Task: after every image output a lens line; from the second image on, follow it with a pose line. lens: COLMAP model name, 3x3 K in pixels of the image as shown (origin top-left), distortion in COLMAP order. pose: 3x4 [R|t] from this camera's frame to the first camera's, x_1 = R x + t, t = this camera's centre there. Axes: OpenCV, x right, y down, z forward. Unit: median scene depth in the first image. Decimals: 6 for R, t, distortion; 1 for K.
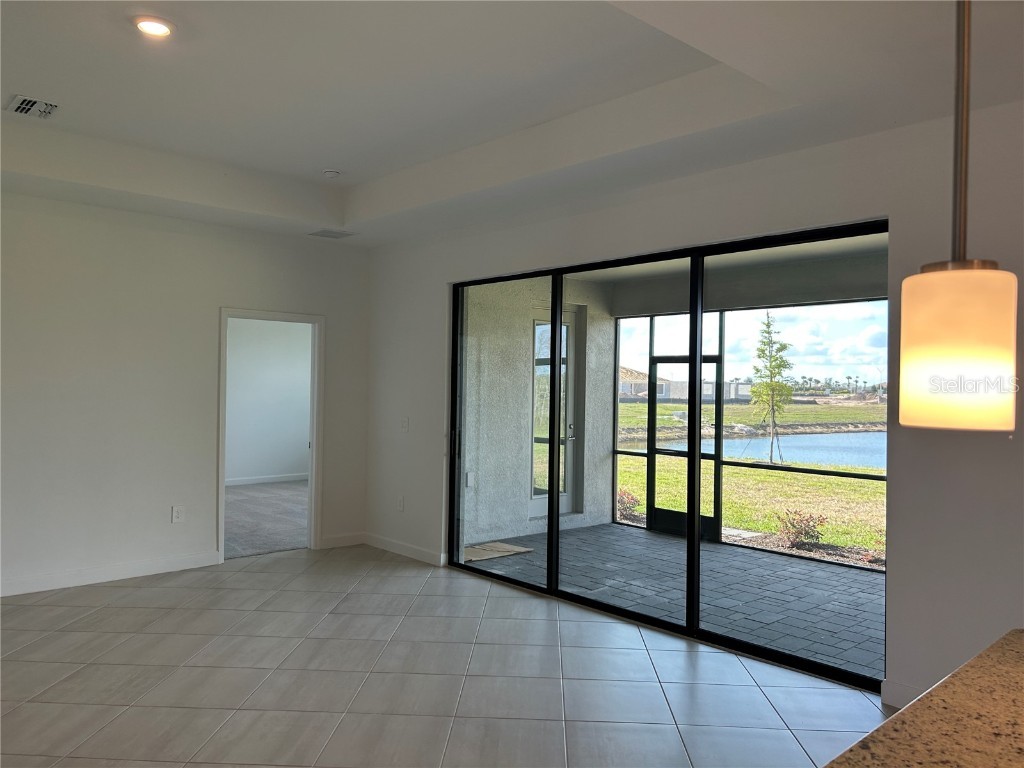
lens RADIAL K [[774.6, 0, 501.6], [0, 774.6, 379.5], [0, 0, 1]] dist [0.061278, -0.063817]
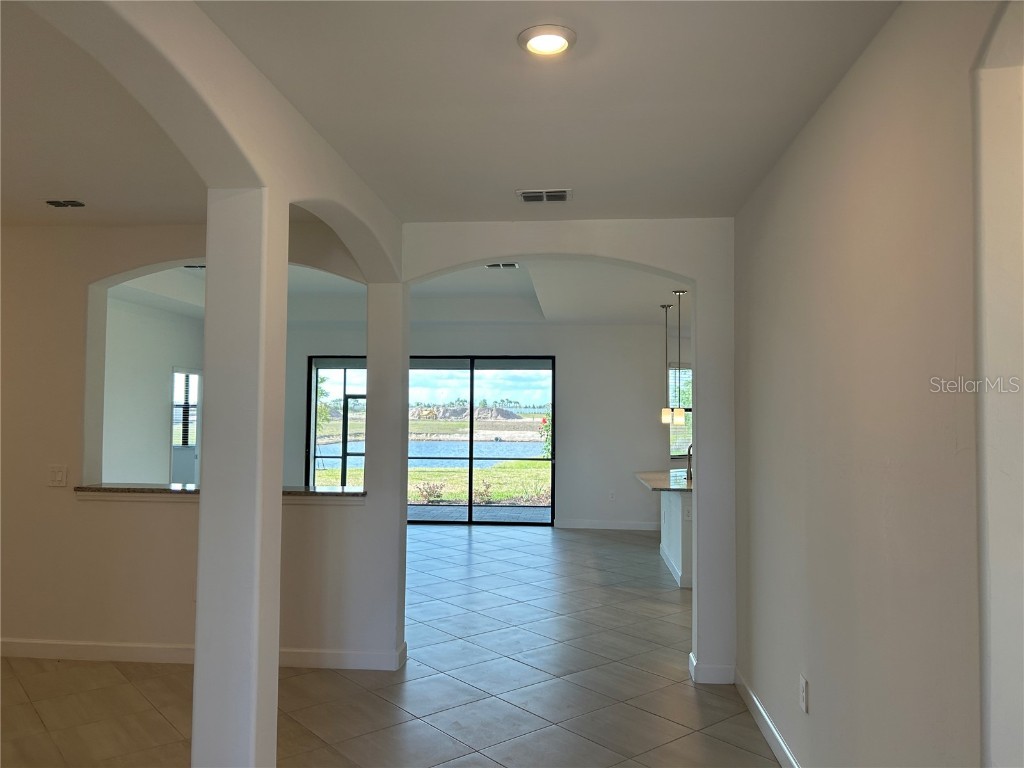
lens RADIAL K [[774.6, 0, 512.1], [0, 774.6, 384.1], [0, 0, 1]] dist [0.061278, -0.063817]
pose [[0.731602, 0.015244, 0.681561, -0.633588], [-0.003366, 0.999819, -0.018750, -0.021888], [-0.681723, 0.011423, 0.731521, -0.387179]]
